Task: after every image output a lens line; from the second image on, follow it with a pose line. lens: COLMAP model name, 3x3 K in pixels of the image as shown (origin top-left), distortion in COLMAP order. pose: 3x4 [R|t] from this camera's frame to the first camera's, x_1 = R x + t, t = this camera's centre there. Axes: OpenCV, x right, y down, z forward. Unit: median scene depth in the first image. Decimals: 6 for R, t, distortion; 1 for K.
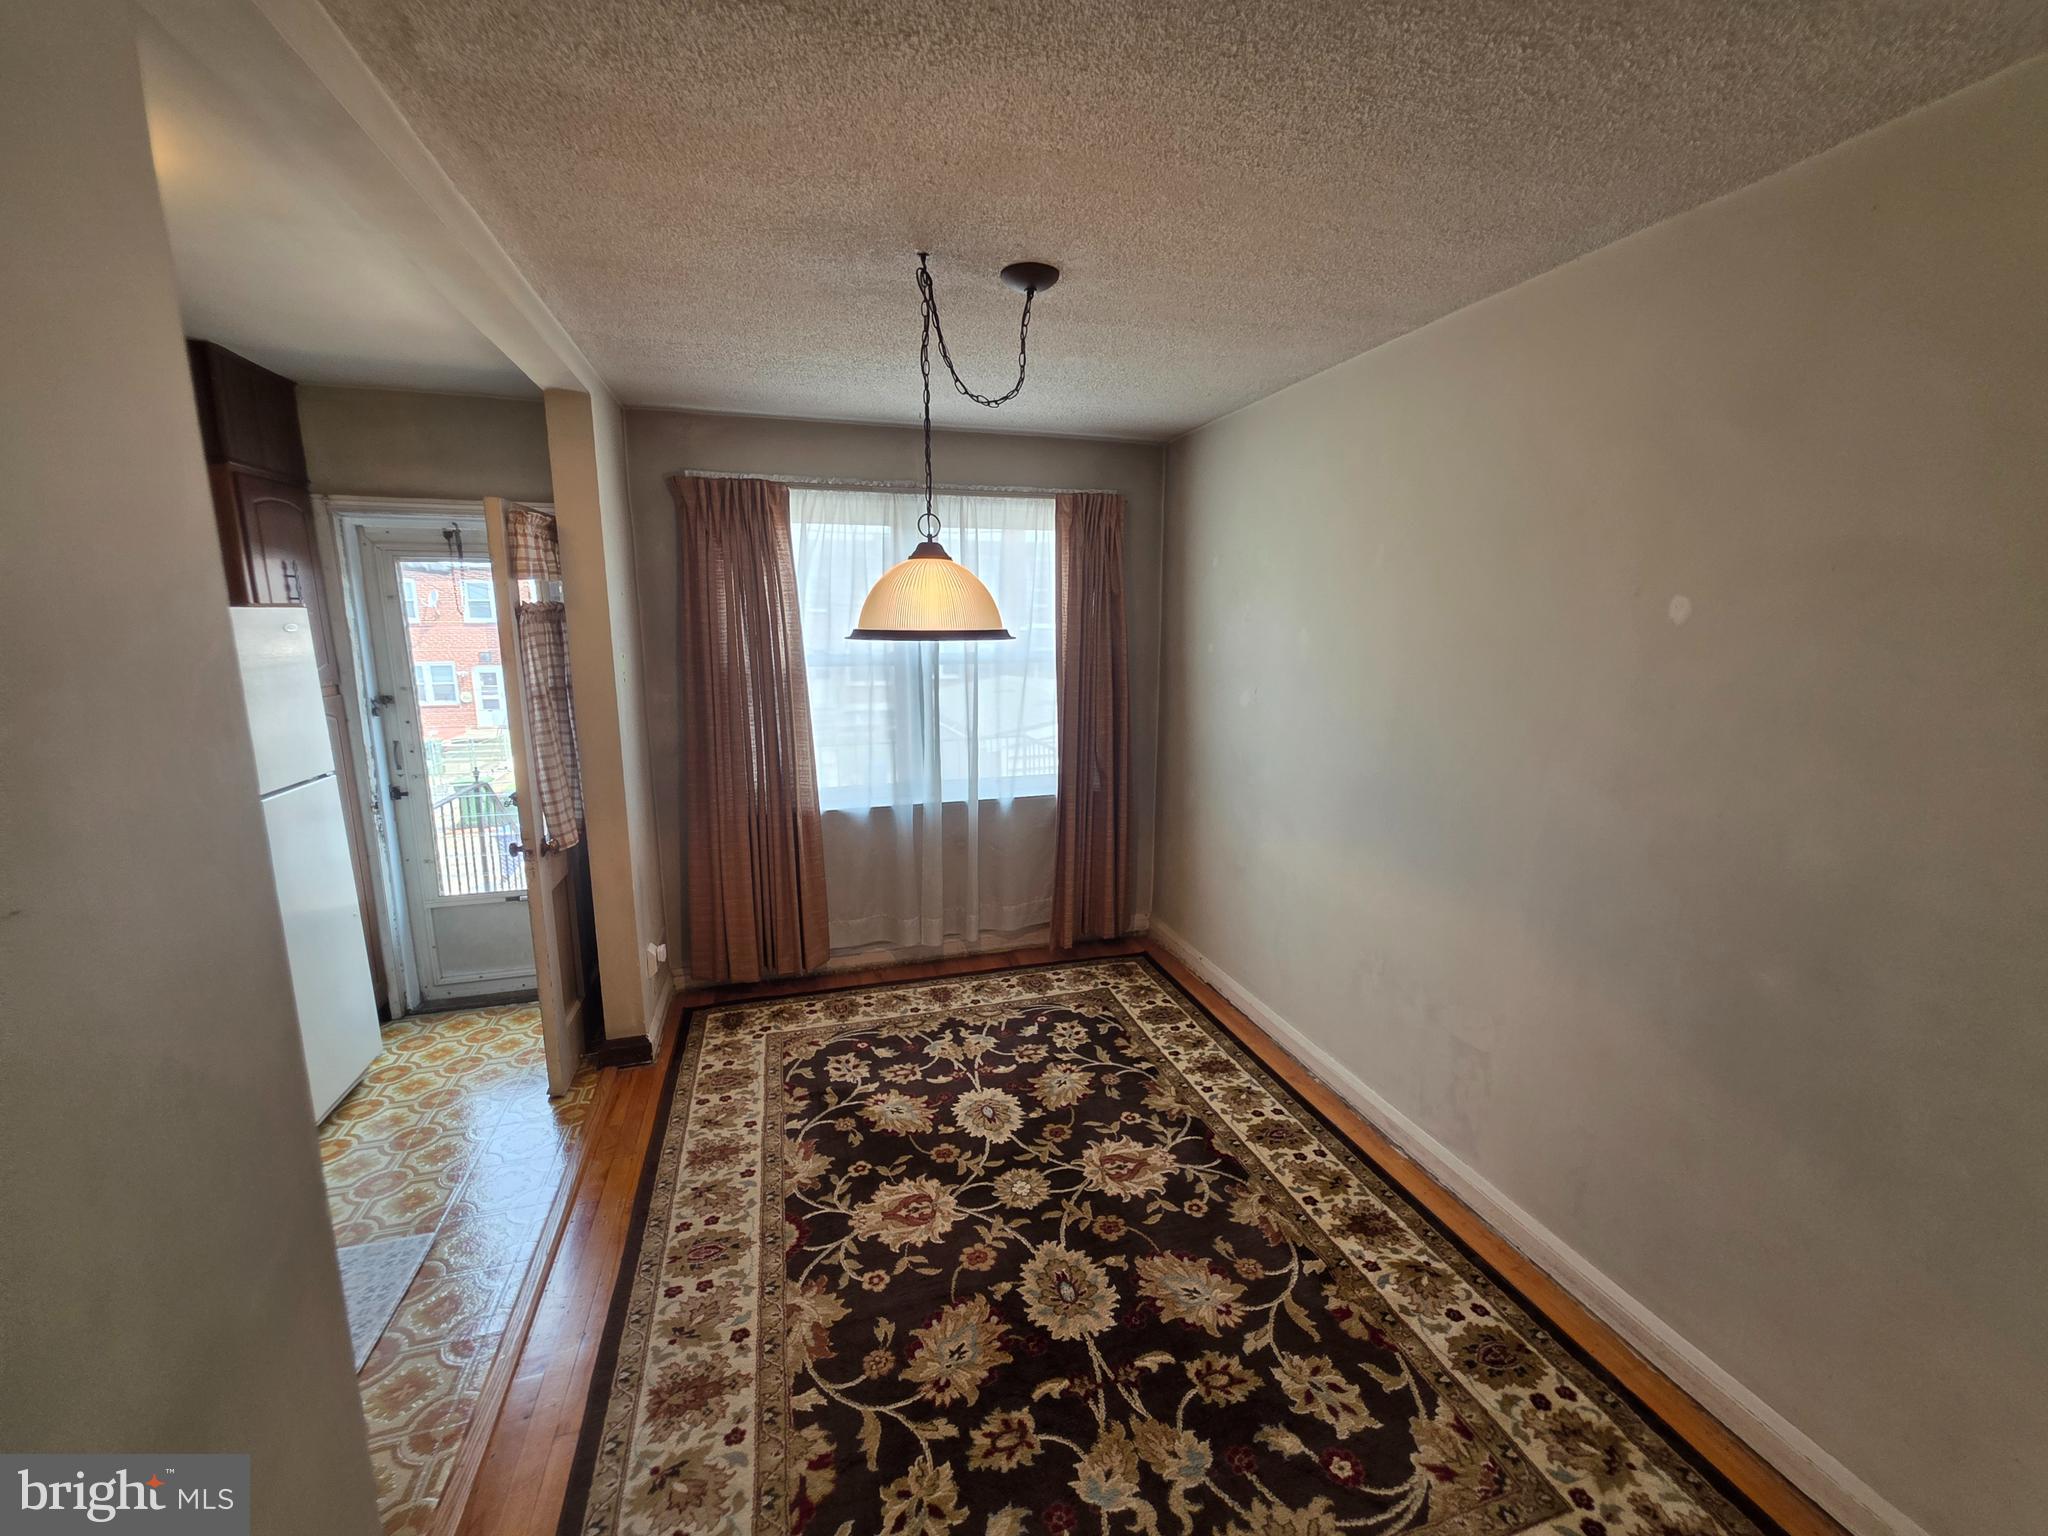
lens RADIAL K [[824.1, 0, 1034.7], [0, 824.1, 769.9], [0, 0, 1]] dist [0.001268, 0.001268]
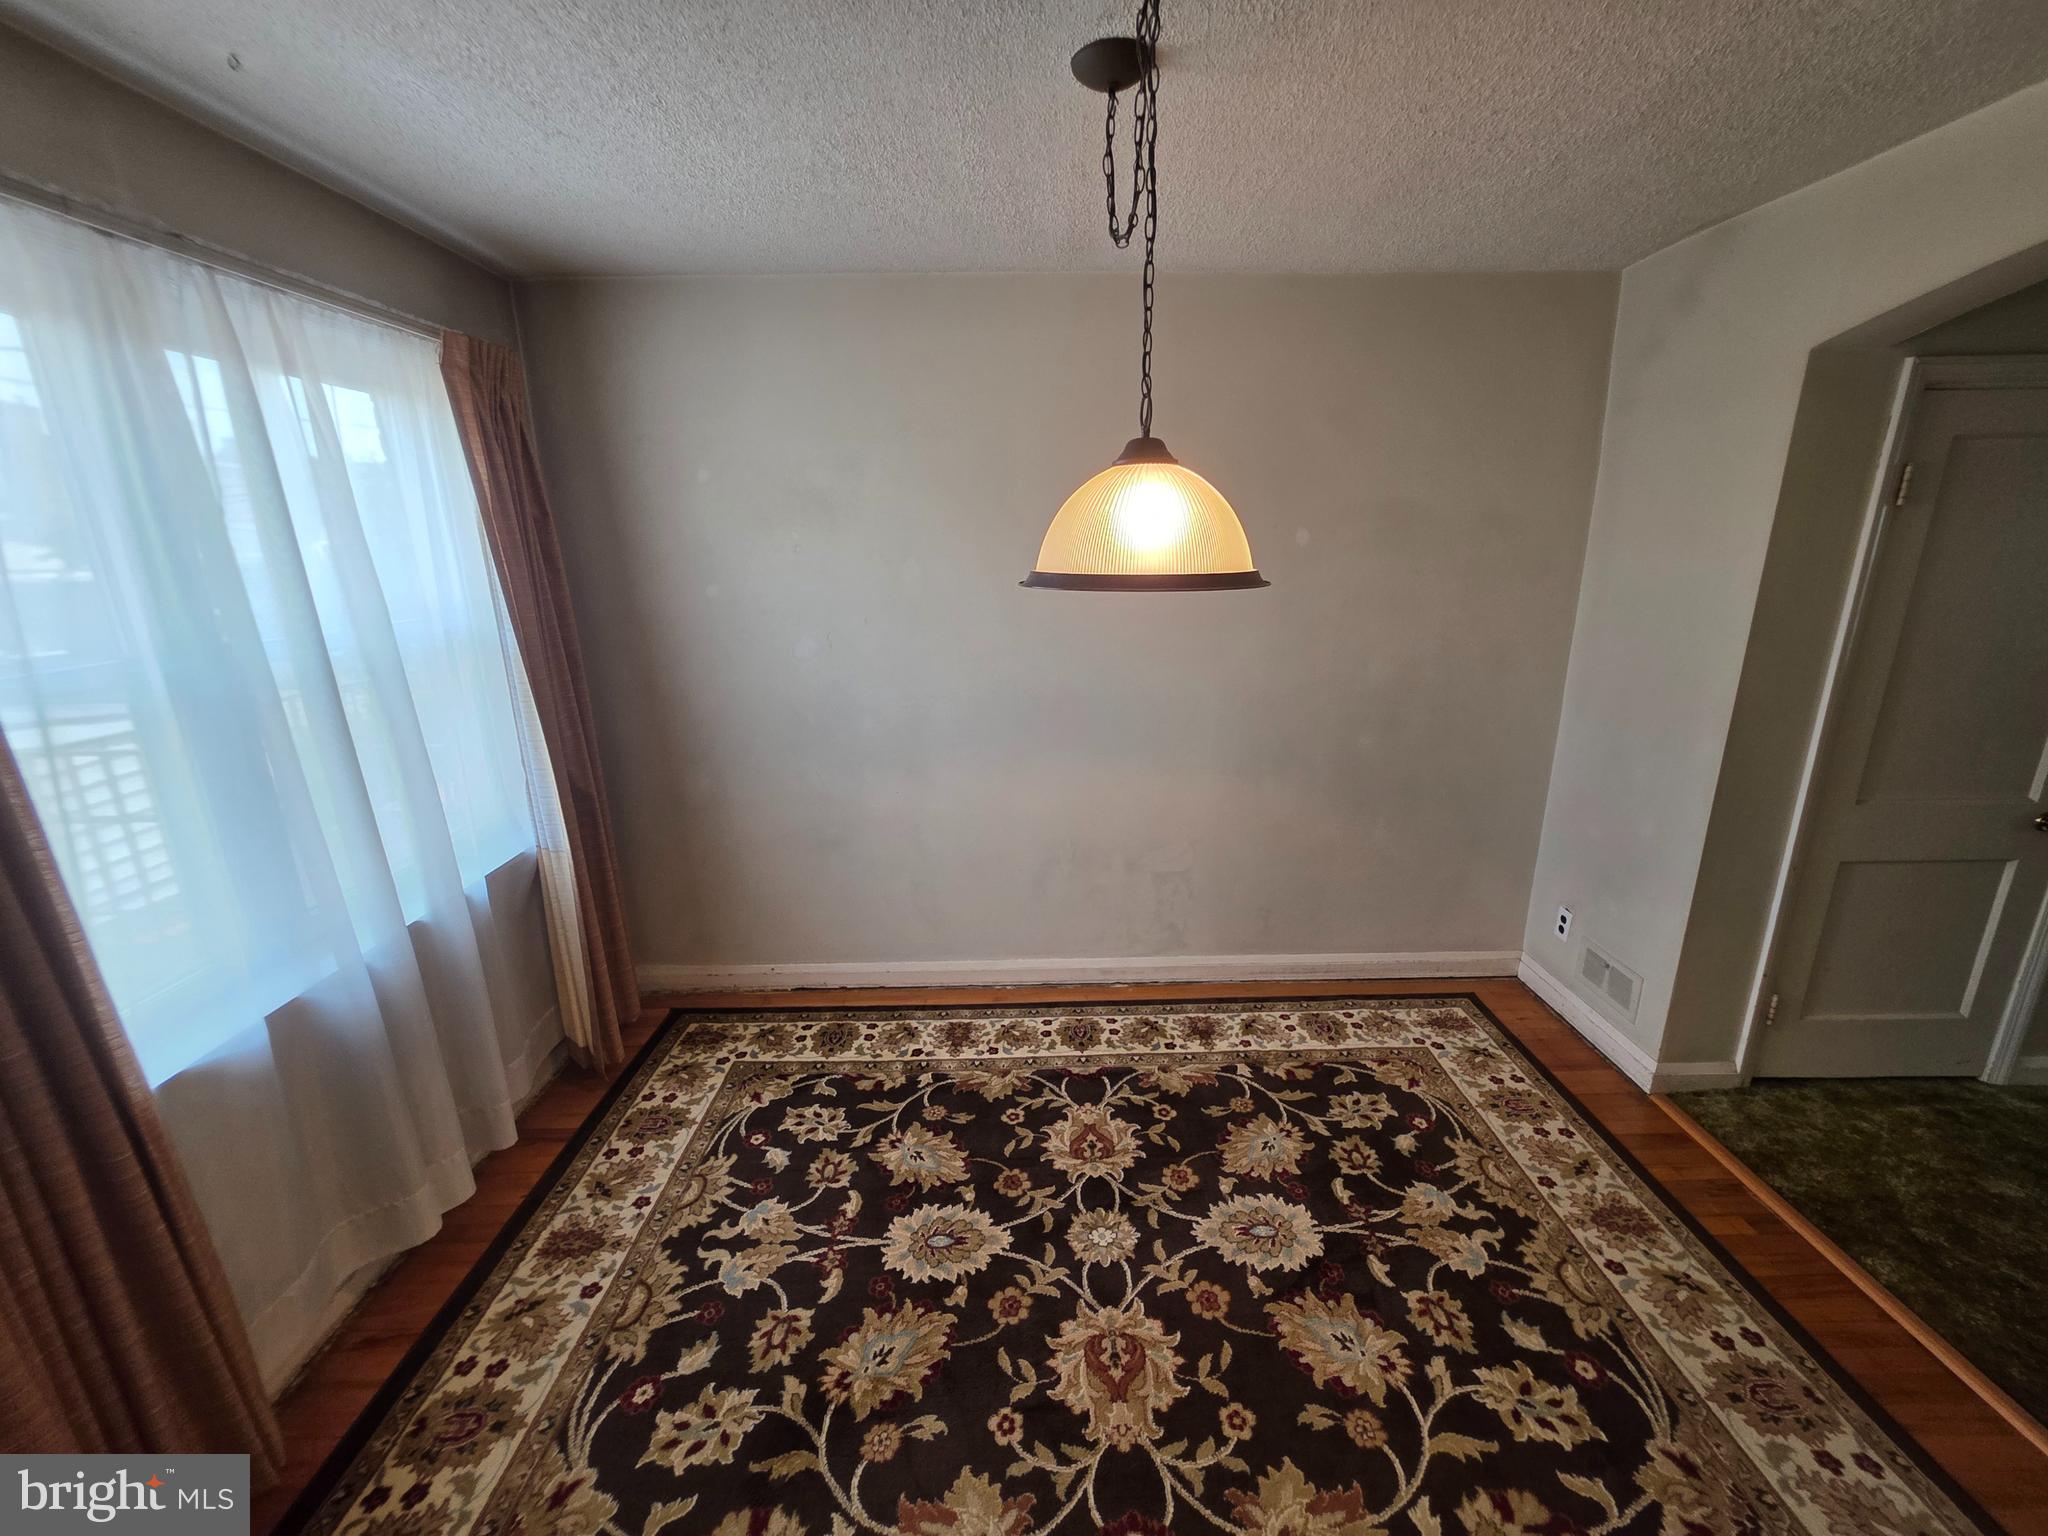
lens RADIAL K [[824.1, 0, 1021.1], [0, 824.1, 748.5], [0, 0, 1]] dist [0.001268, 0.001268]
pose [[0.286294, -0.239920, 0.927617, -0.737167], [0.189341, 0.963217, 0.190691, -0.161294], [-0.939247, 0.121043, 0.321190, 0.775900]]
